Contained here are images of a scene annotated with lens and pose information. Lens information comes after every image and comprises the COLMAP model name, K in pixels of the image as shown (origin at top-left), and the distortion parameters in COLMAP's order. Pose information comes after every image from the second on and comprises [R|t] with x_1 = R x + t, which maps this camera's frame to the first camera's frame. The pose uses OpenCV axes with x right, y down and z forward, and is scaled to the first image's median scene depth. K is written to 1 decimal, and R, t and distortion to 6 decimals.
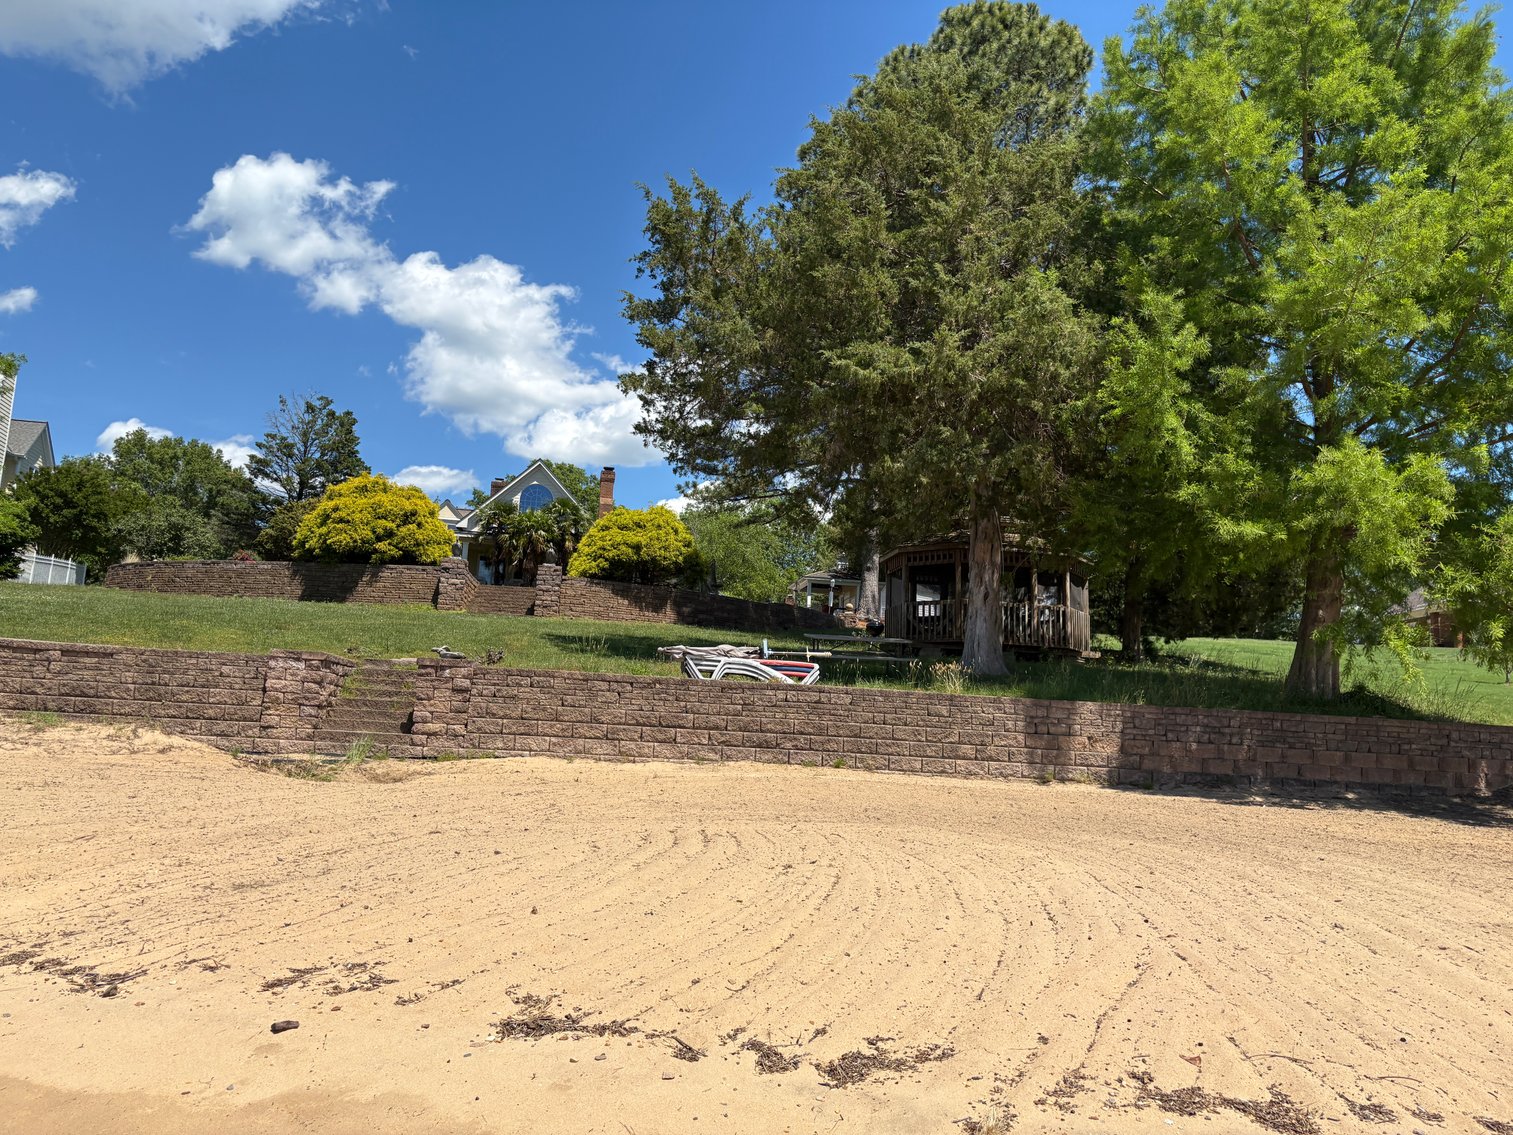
lens RADIAL K [[1137.8, 0, 768.7], [0, 1137.8, 563.6], [0, 0, 1]] dist [0.050940, -0.049120]
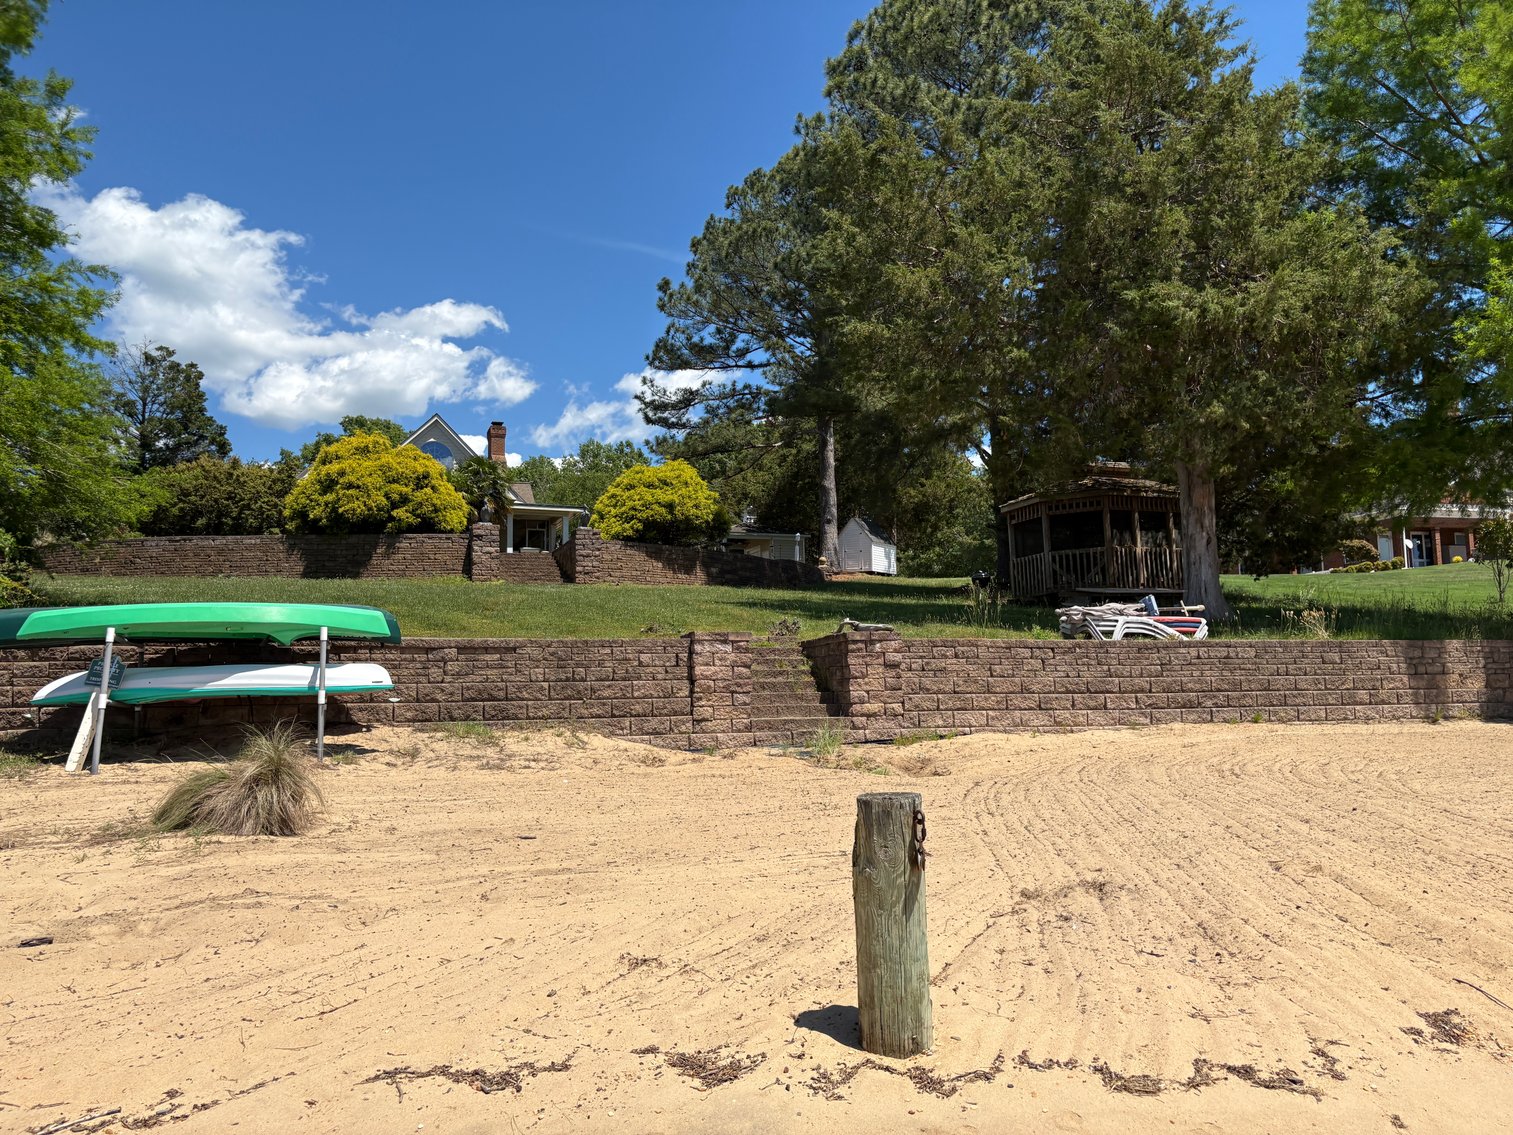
lens RADIAL K [[1126.5, 0, 769.3], [0, 1126.5, 569.8], [0, 0, 1]] dist [0.084841, -0.104984]
pose [[0.975601, -0.044311, 0.215035, -0.479871], [0.034151, 0.998128, 0.050740, -0.012614], [-0.216881, -0.042159, 0.975287, 0.126612]]
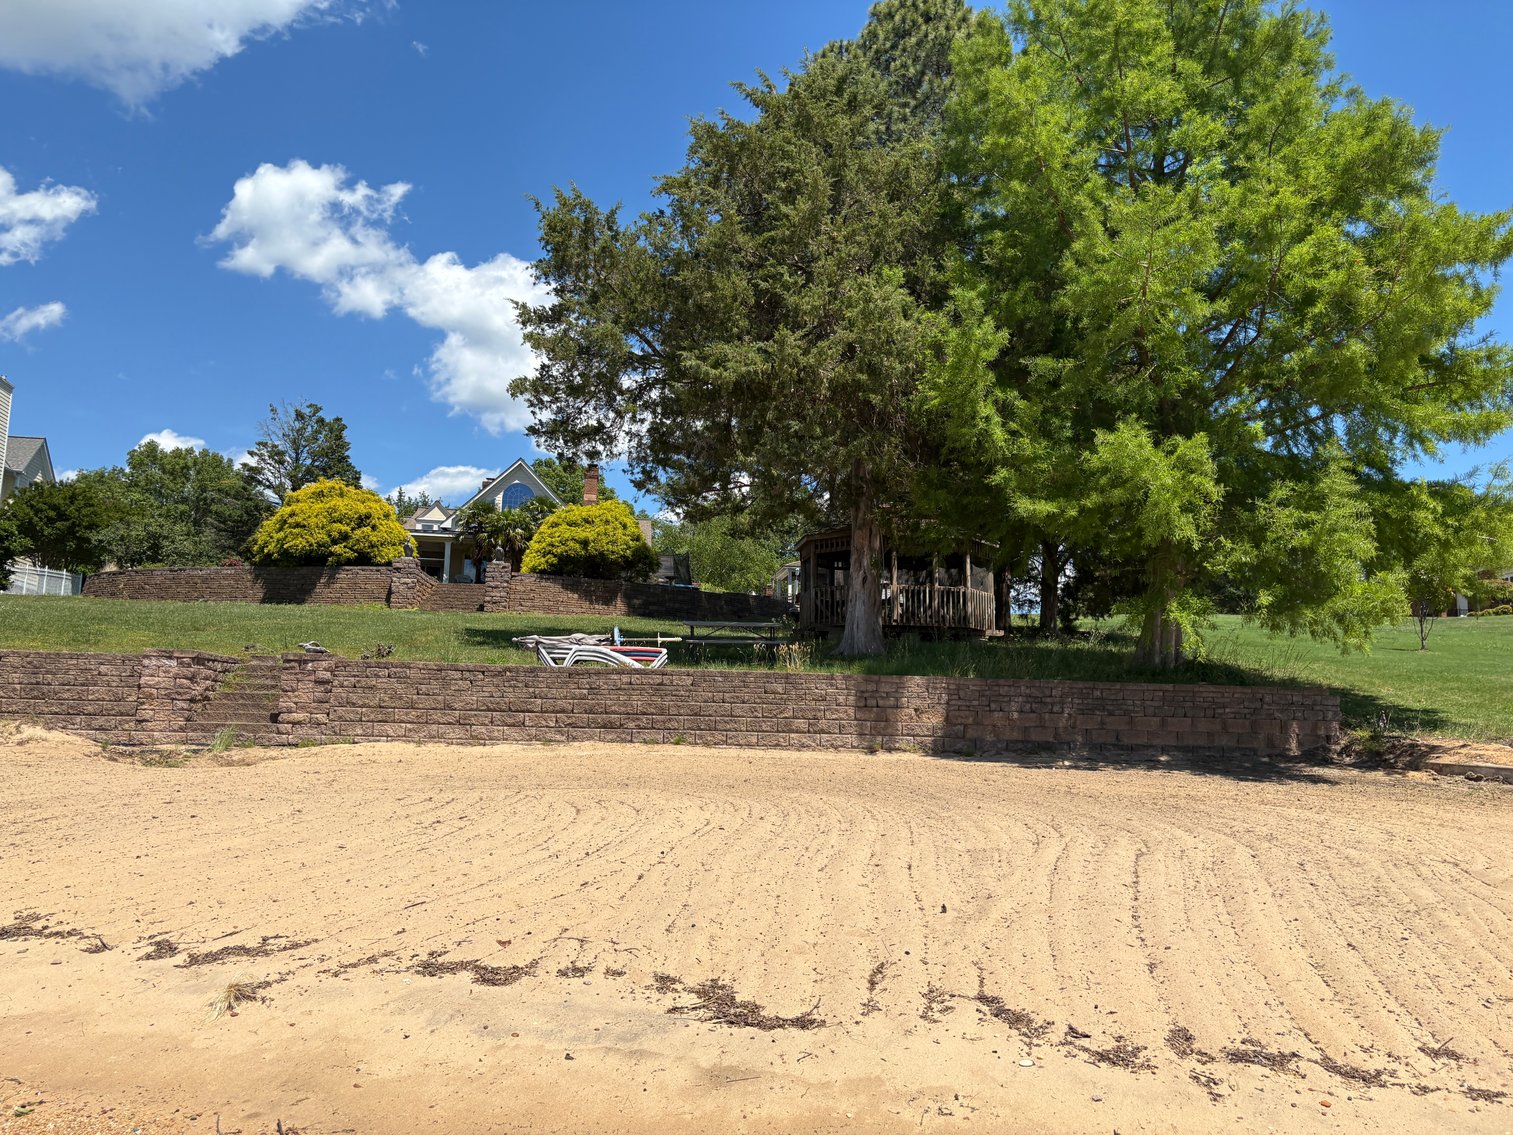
lens RADIAL K [[1133.8, 0, 771.6], [0, 1133.8, 570.9], [0, 0, 1]] dist [0.075581, -0.088835]
pose [[0.999232, -0.029770, -0.025497, 0.158114], [0.030150, 0.999438, 0.014668, 0.002822], [0.025046, -0.015425, 0.999567, -0.055789]]
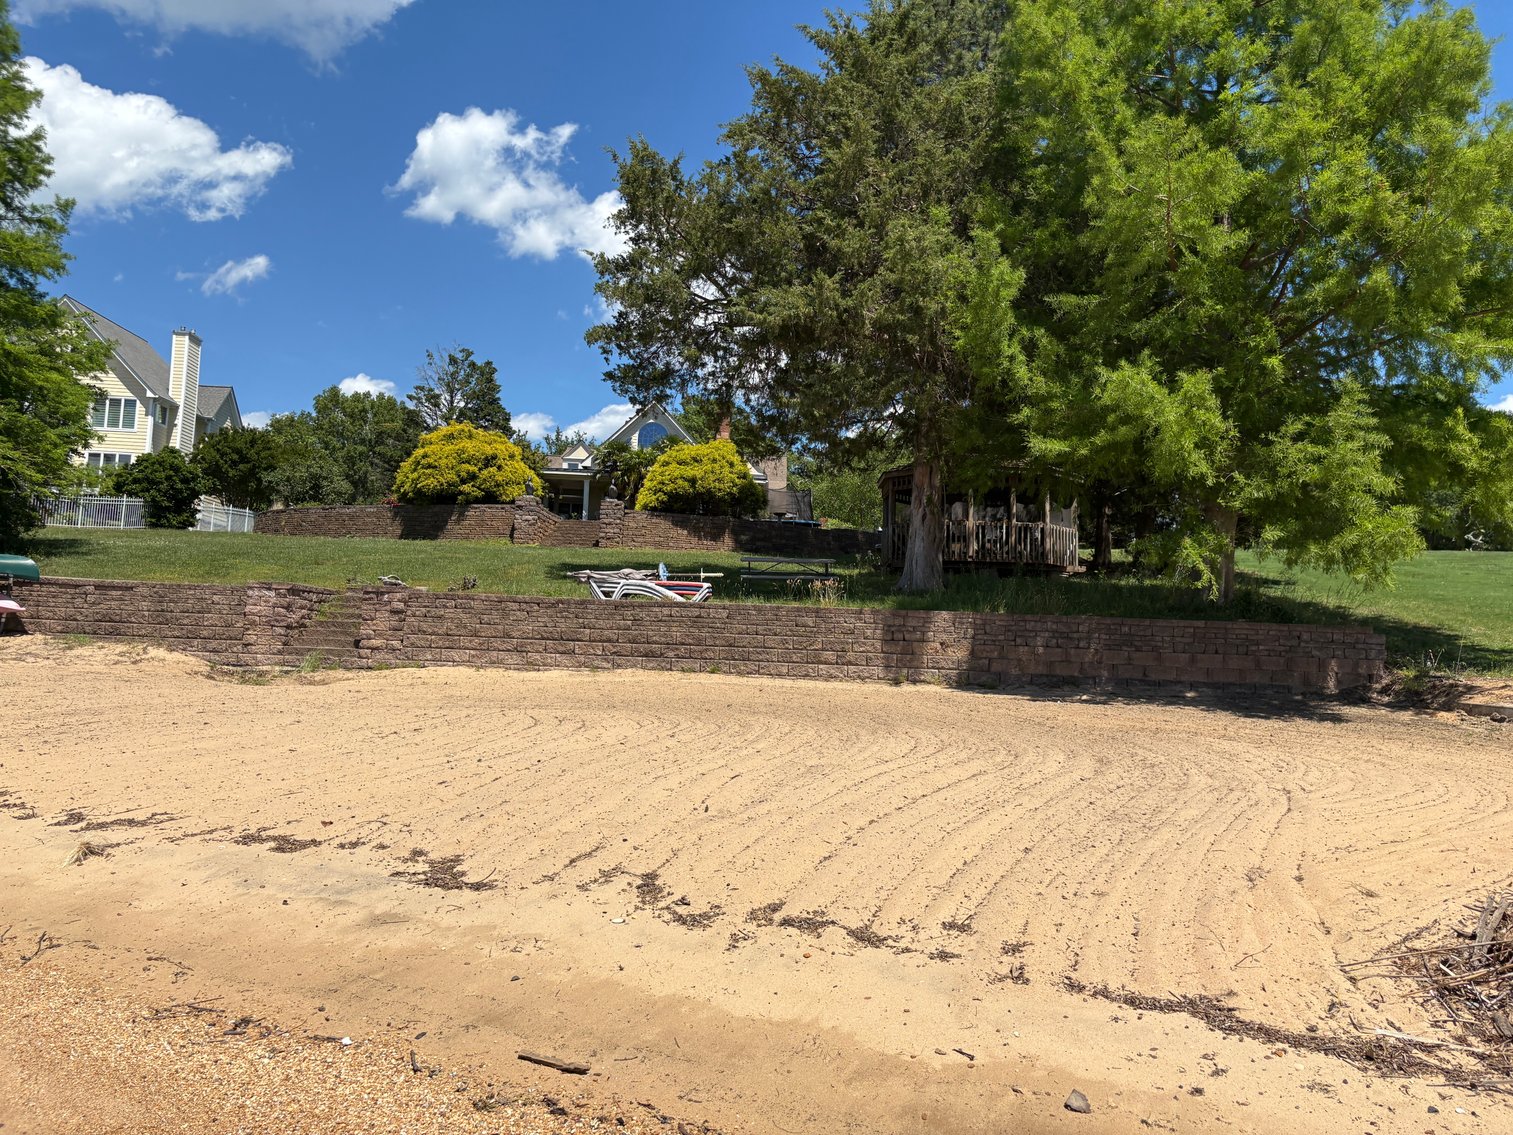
lens RADIAL K [[1139.5, 0, 771.6], [0, 1139.5, 558.4], [0, 0, 1]] dist [0.085903, -0.111769]
pose [[0.984814, -0.027249, -0.171460, 0.277566], [0.037491, 0.997683, 0.056780, 0.001592], [0.169516, -0.062346, 0.983553, -0.095000]]
